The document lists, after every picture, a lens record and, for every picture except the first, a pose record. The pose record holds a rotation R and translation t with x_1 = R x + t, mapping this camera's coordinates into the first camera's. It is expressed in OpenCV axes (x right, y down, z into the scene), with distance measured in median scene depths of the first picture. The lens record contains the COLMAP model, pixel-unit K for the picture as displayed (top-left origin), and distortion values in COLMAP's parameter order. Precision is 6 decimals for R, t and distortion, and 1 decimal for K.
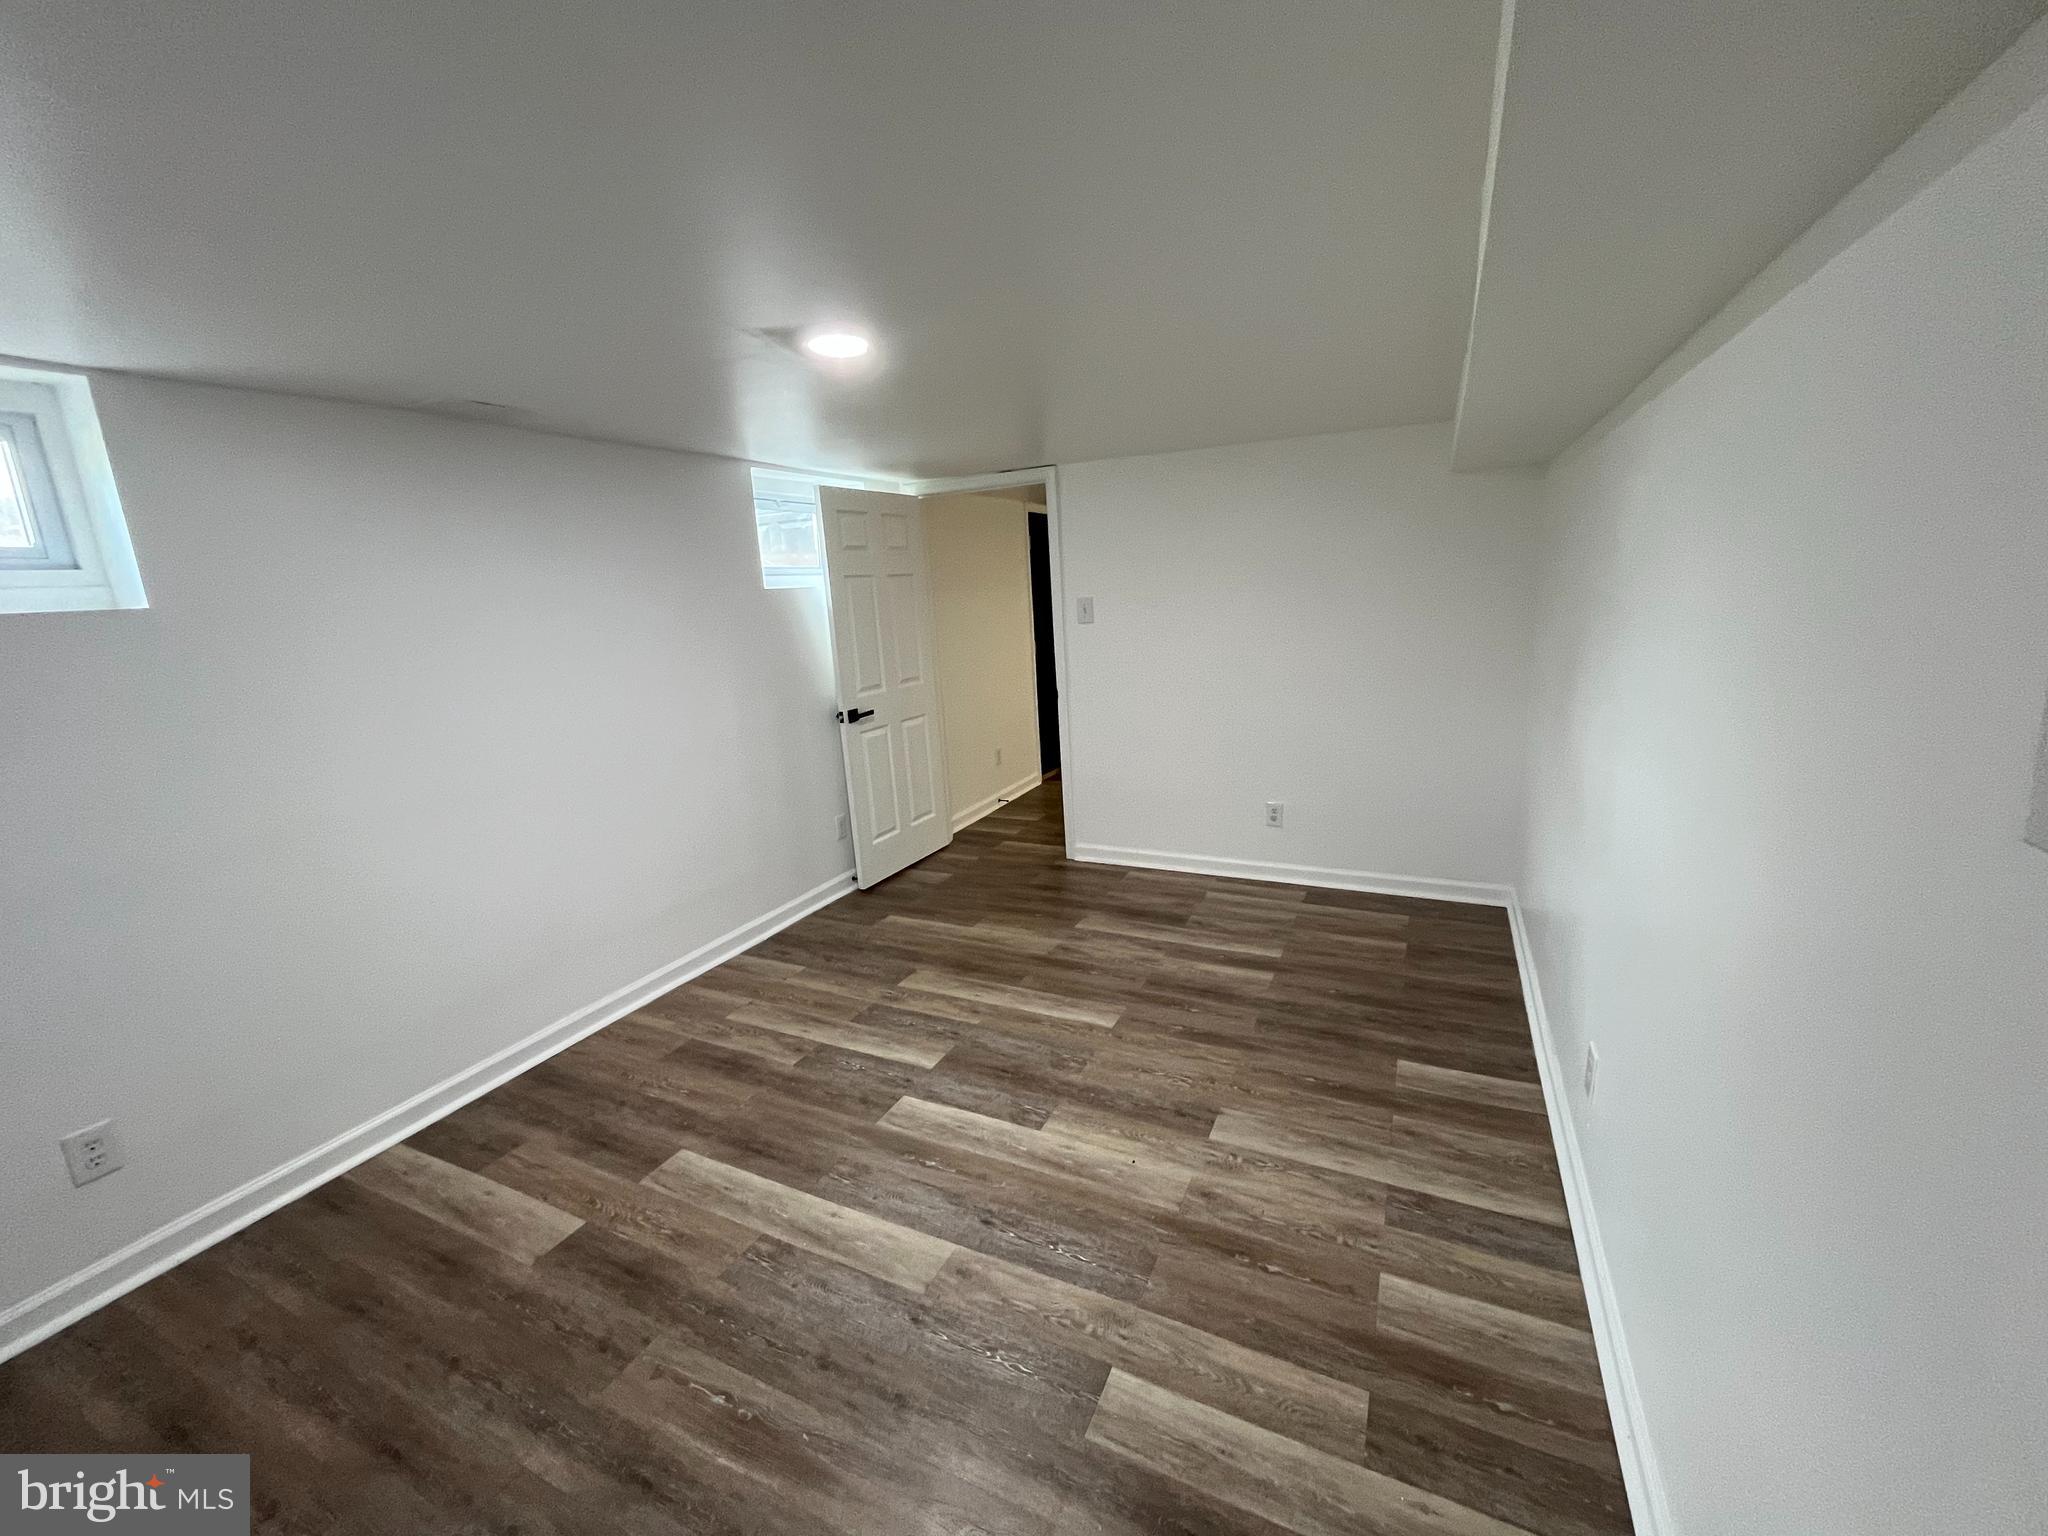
lens RADIAL K [[823.7, 0, 1031.1], [0, 823.7, 767.0], [0, 0, 1]] dist [-0.002481, -0.000519]
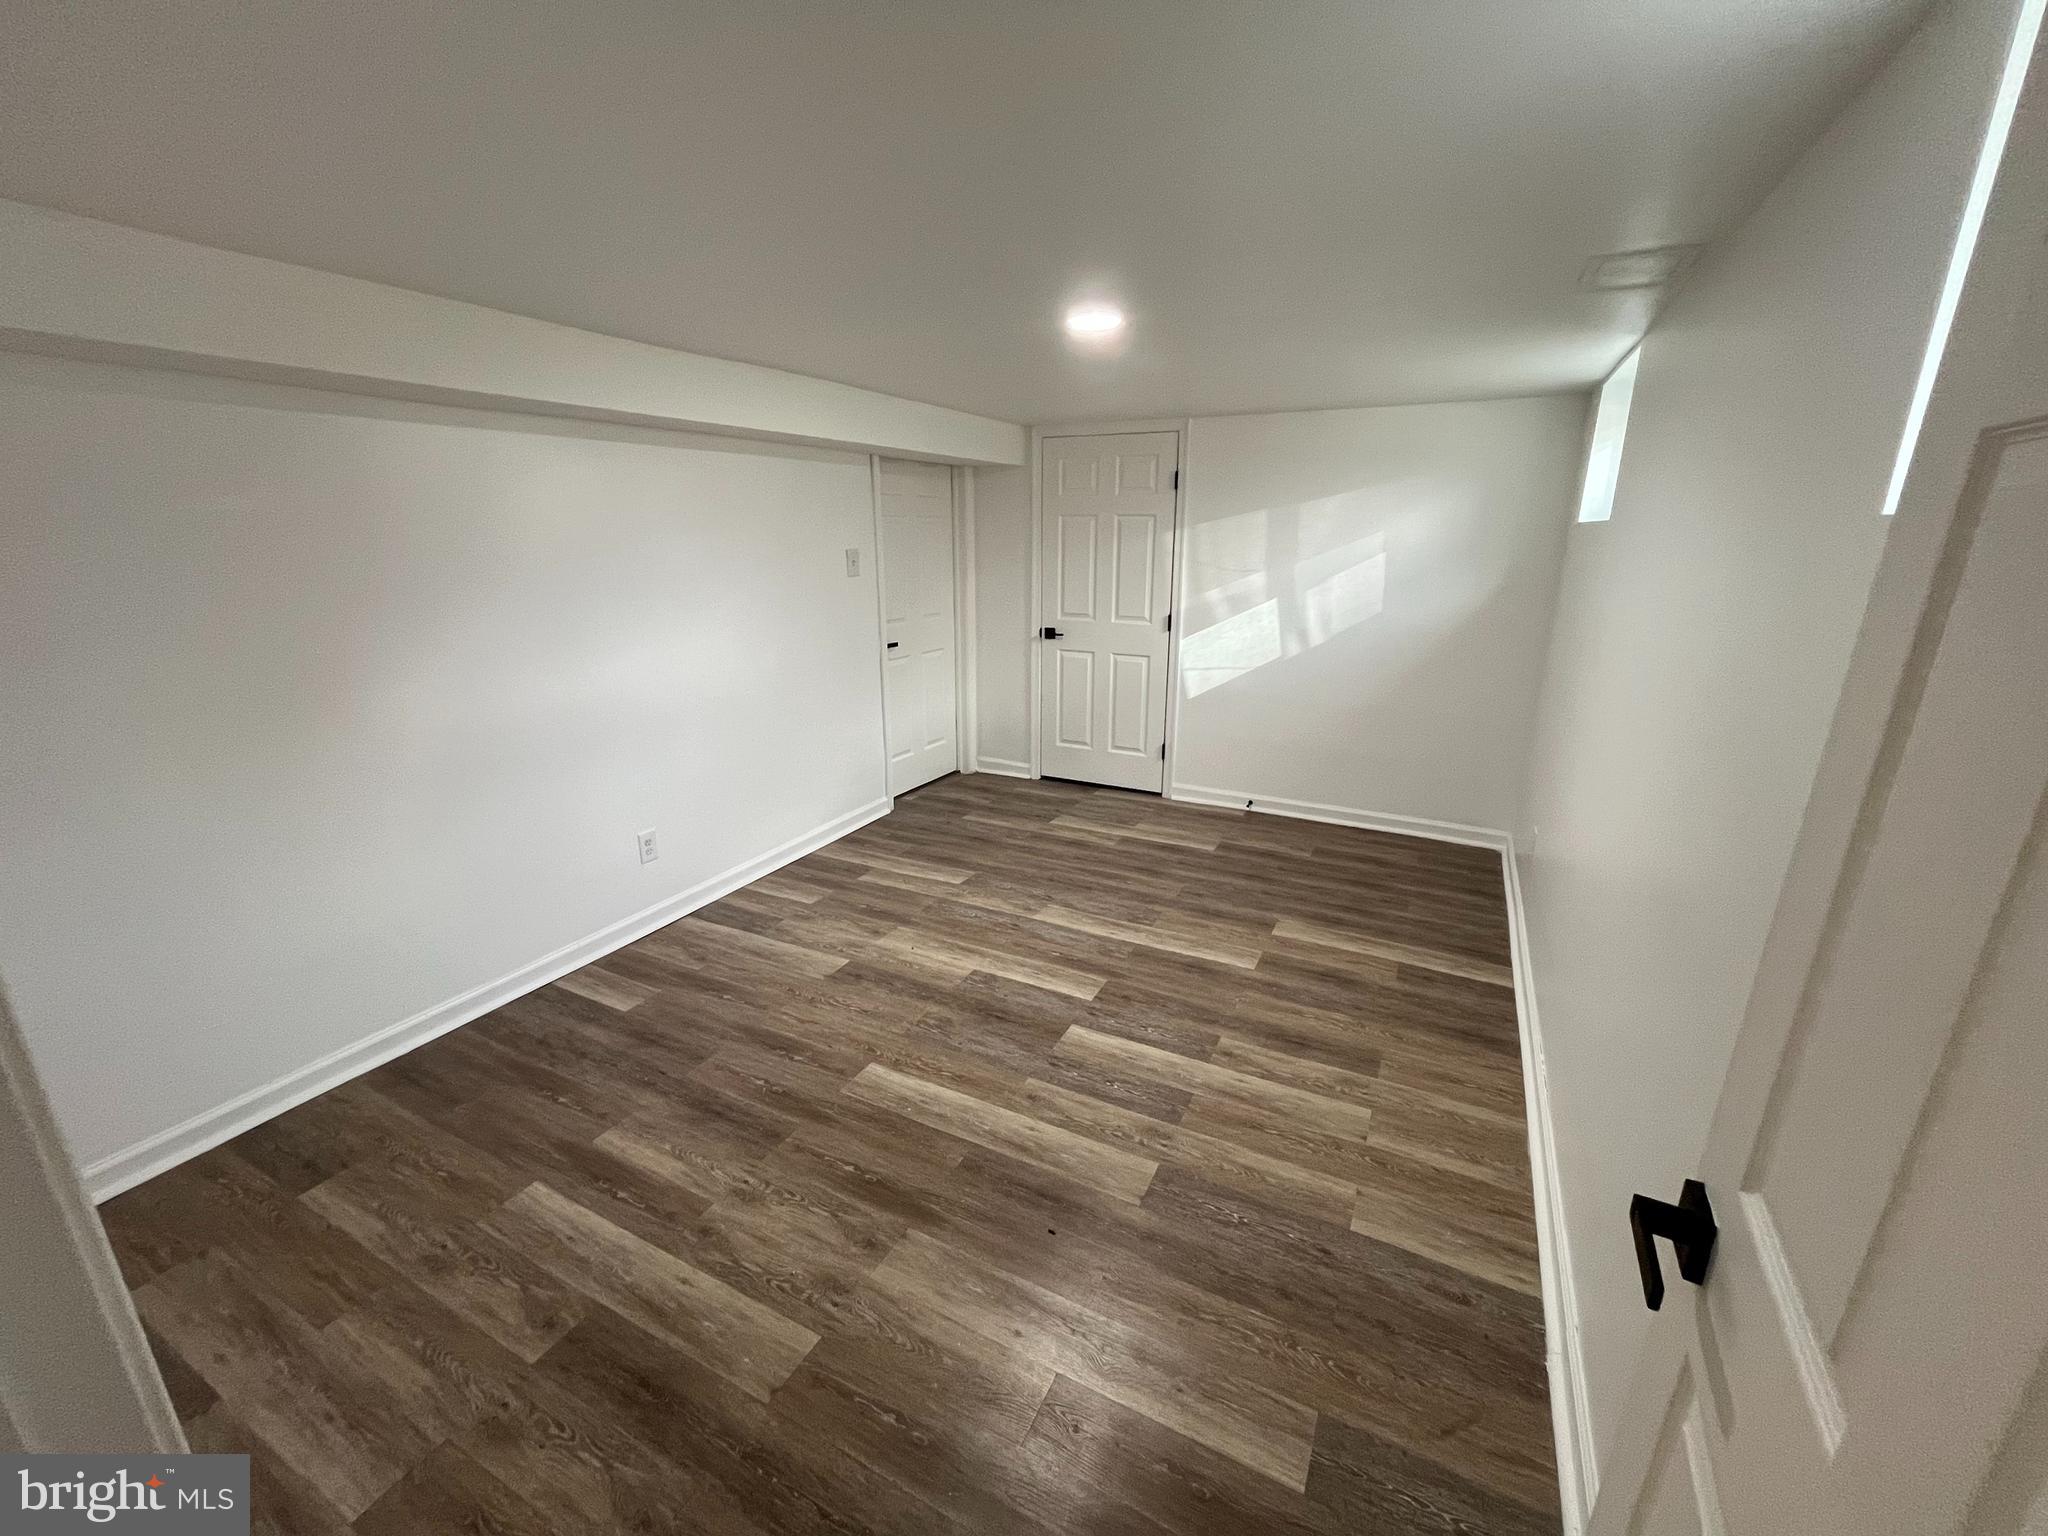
lens RADIAL K [[823.7, 0, 1031.1], [0, 823.7, 767.0], [0, 0, 1]] dist [-0.002481, -0.000519]
pose [[-0.998475, 0.038875, 0.039197, -0.126447], [0.052898, 0.876864, 0.477818, -0.396918], [-0.015795, 0.479163, -0.877584, 1.782014]]
